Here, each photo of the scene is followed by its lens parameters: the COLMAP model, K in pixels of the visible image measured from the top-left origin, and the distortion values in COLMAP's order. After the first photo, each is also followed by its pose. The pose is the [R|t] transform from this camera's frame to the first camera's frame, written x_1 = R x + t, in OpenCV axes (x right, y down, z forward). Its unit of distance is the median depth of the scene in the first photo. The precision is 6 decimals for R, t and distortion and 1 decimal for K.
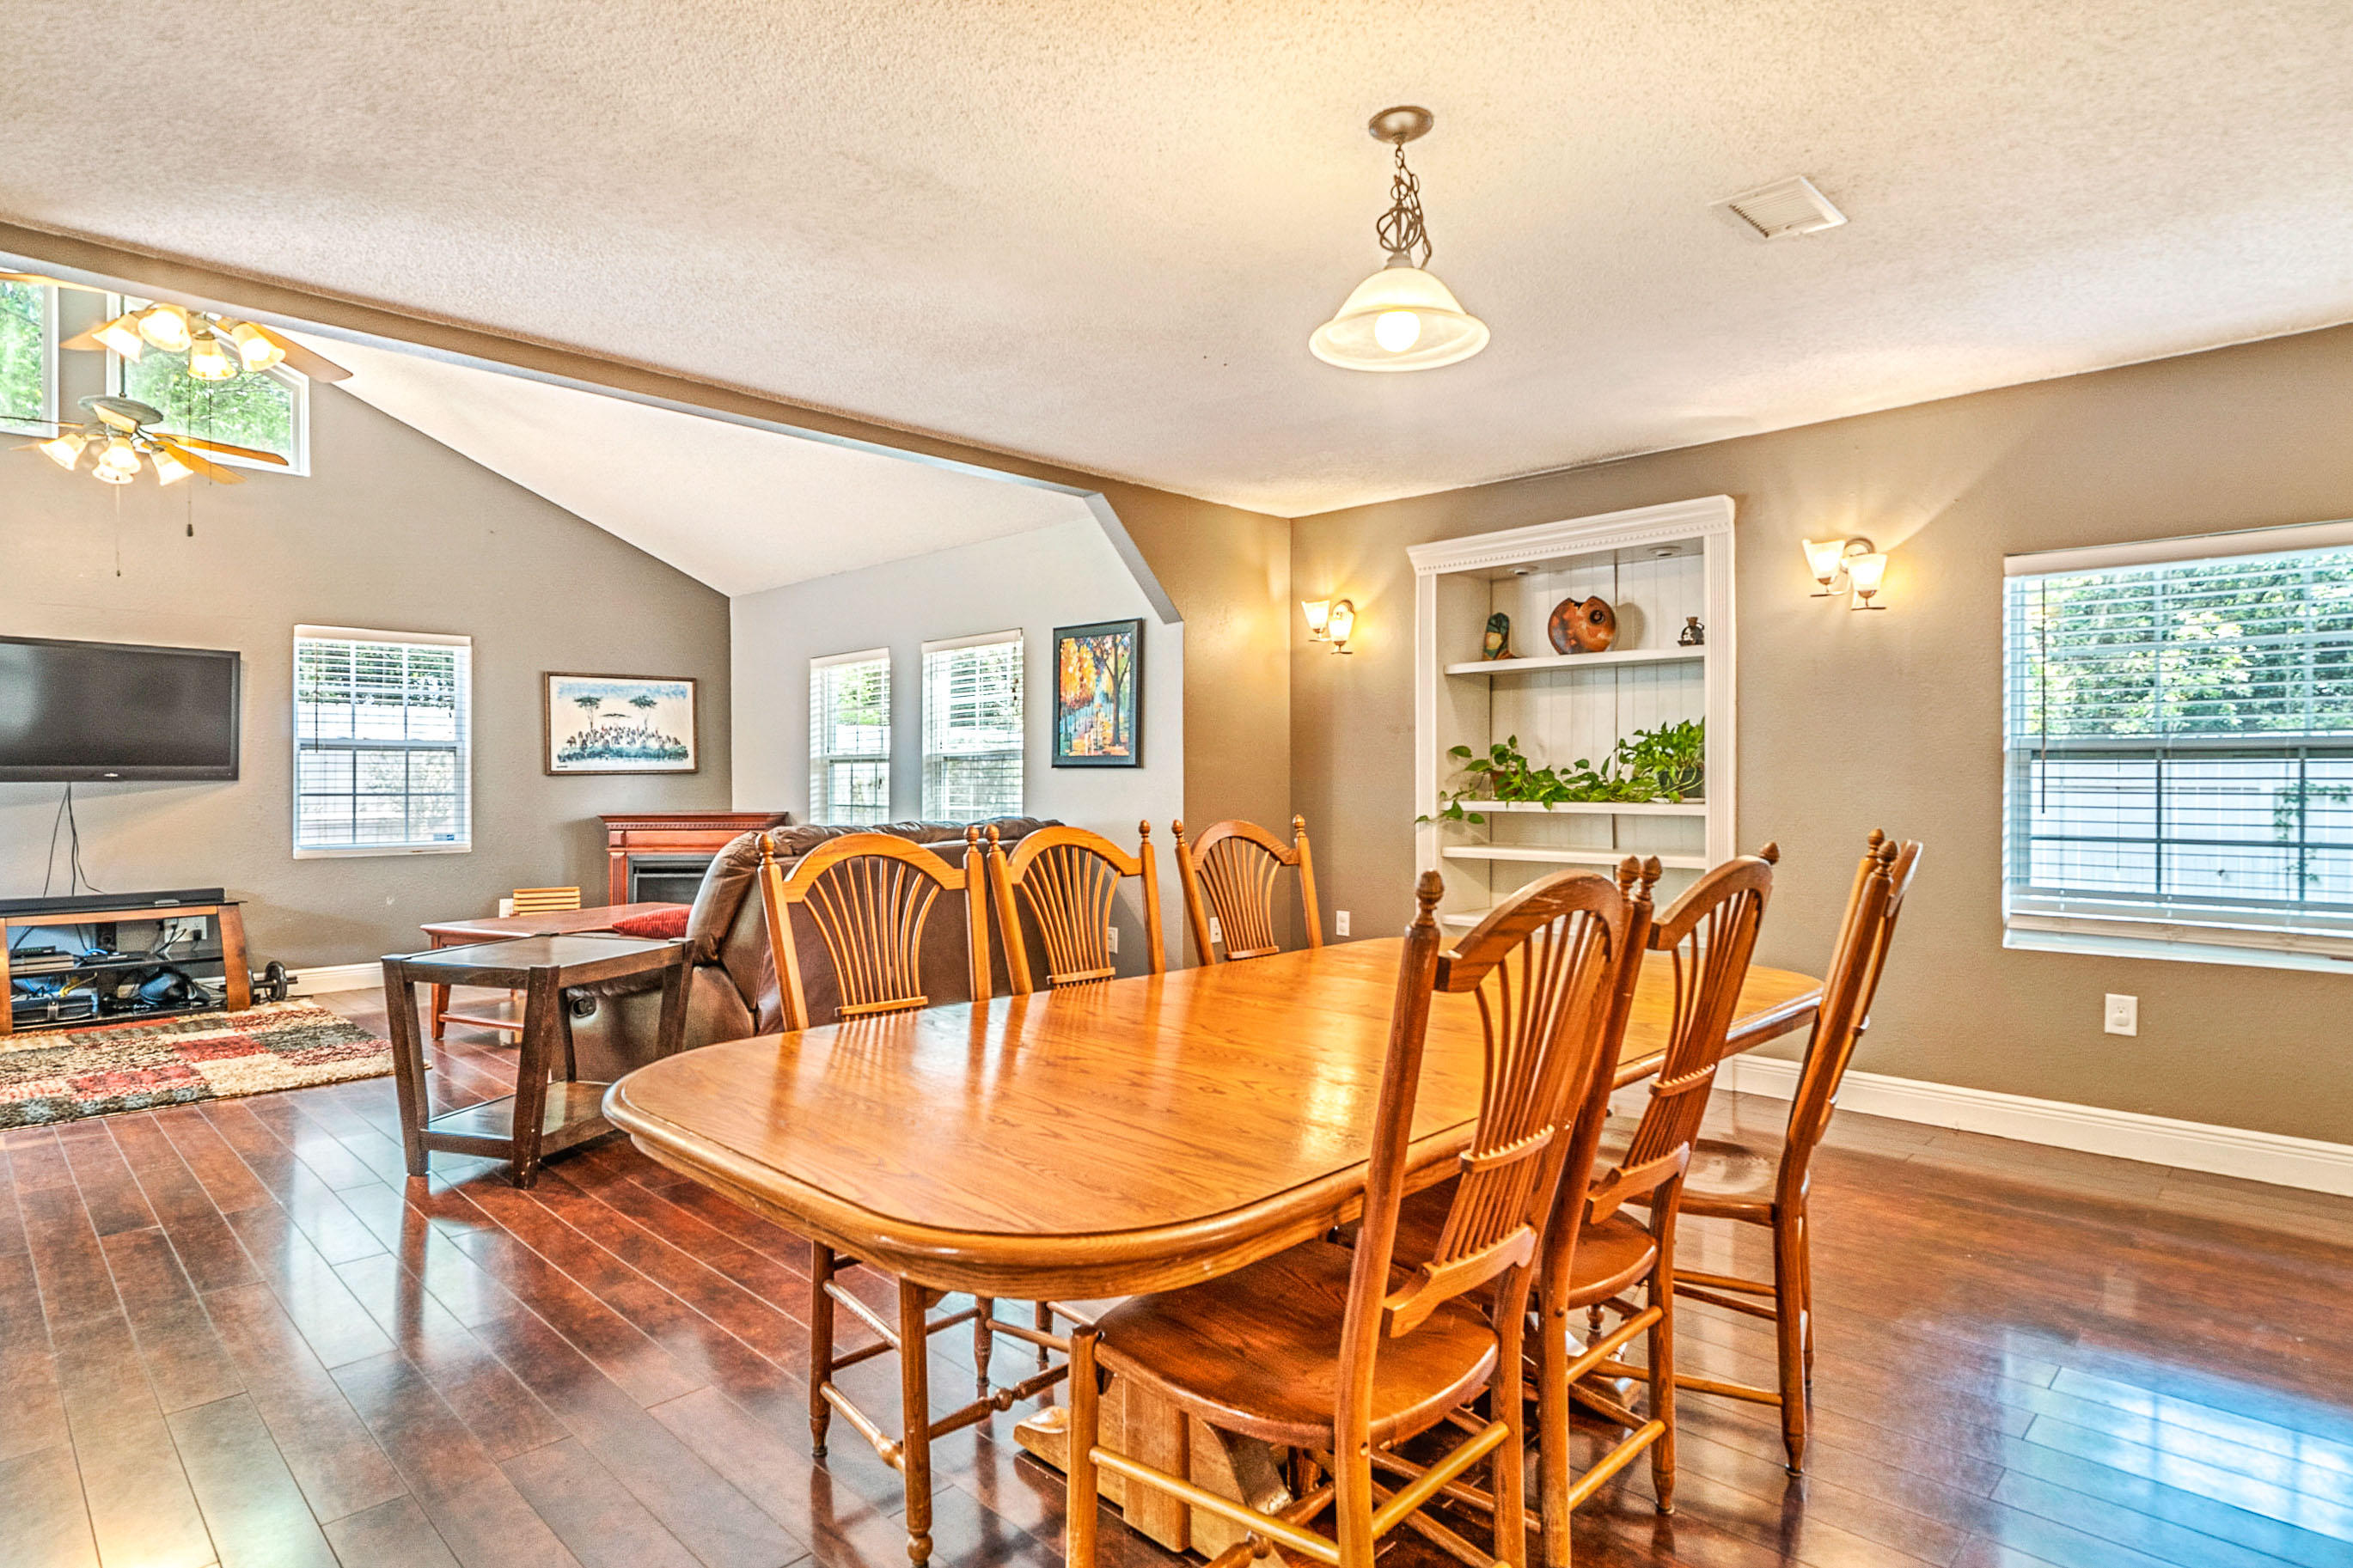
lens RADIAL K [[1247.3, 0, 1173.1], [0, 1247.3, 785.1], [0, 0, 1]] dist [-0.001391, -0.000853]
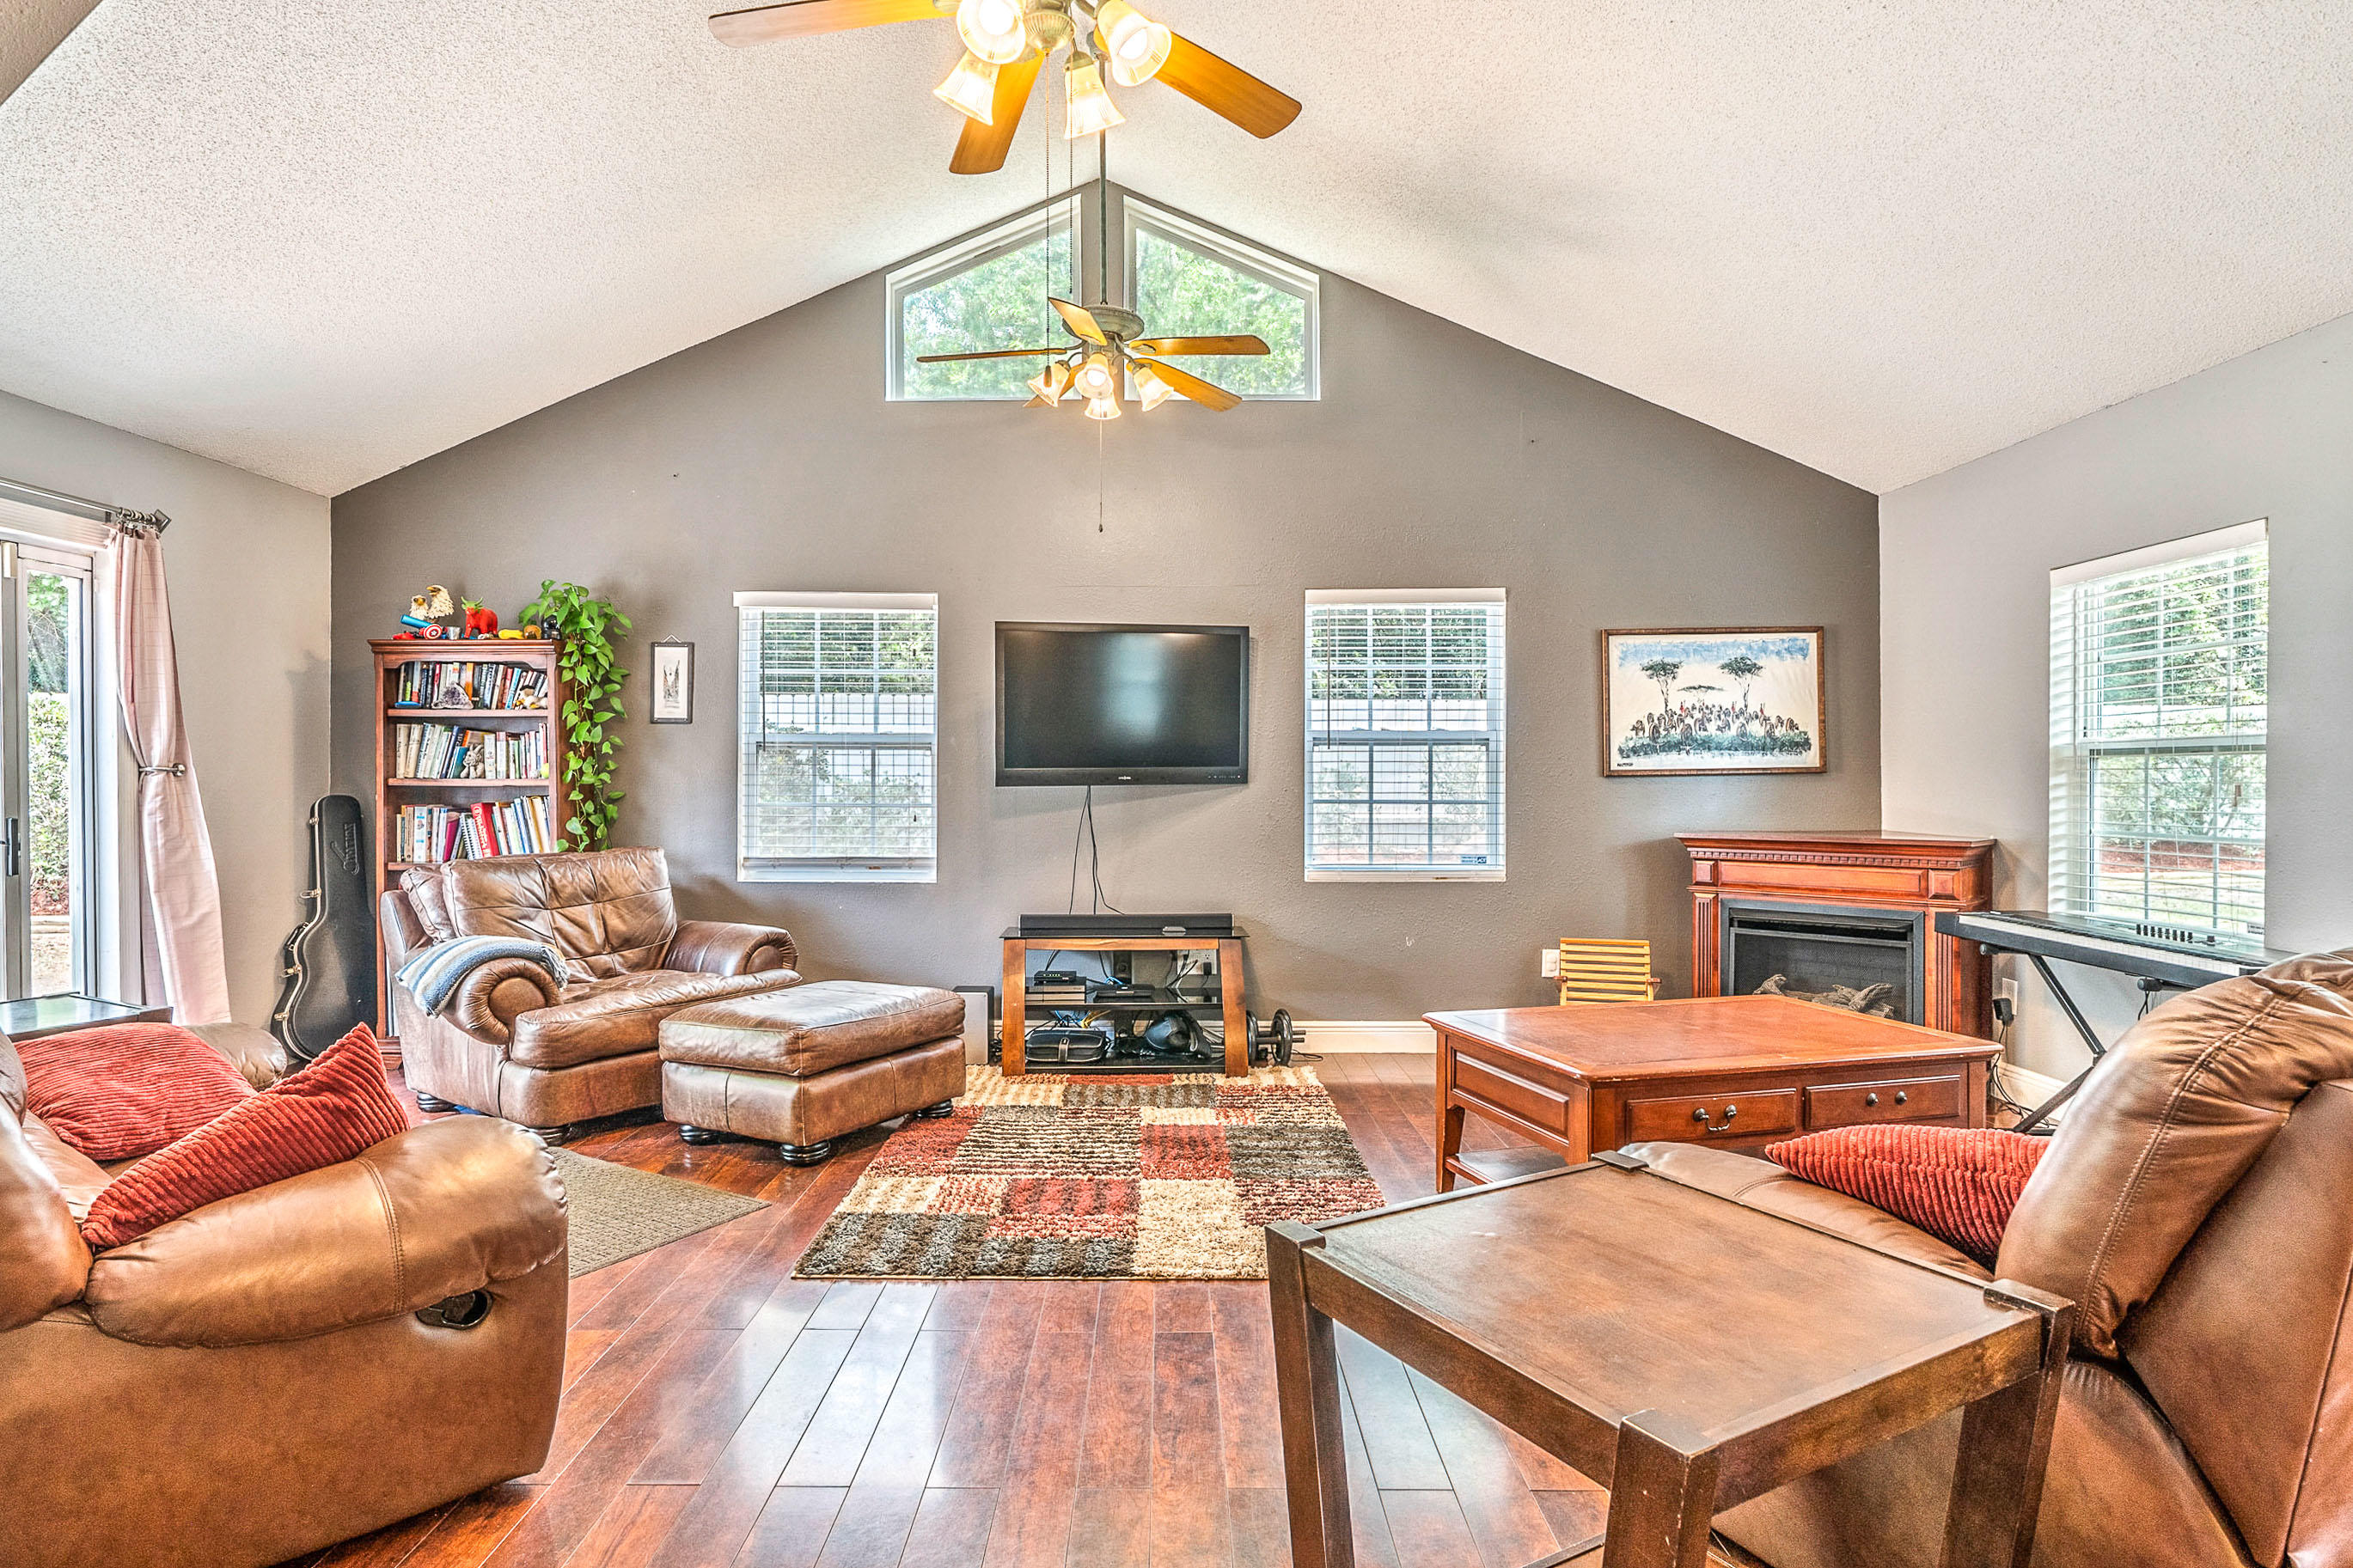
lens RADIAL K [[1247.3, 0, 1156.0], [0, 1247.3, 773.8], [0, 0, 1]] dist [-0.001391, -0.000853]
pose [[0.693476, 0.000142, -0.720480, -0.188728], [-0.003066, 0.999992, -0.002754, -0.007700], [0.720473, 0.004119, 0.693470, 0.365046]]
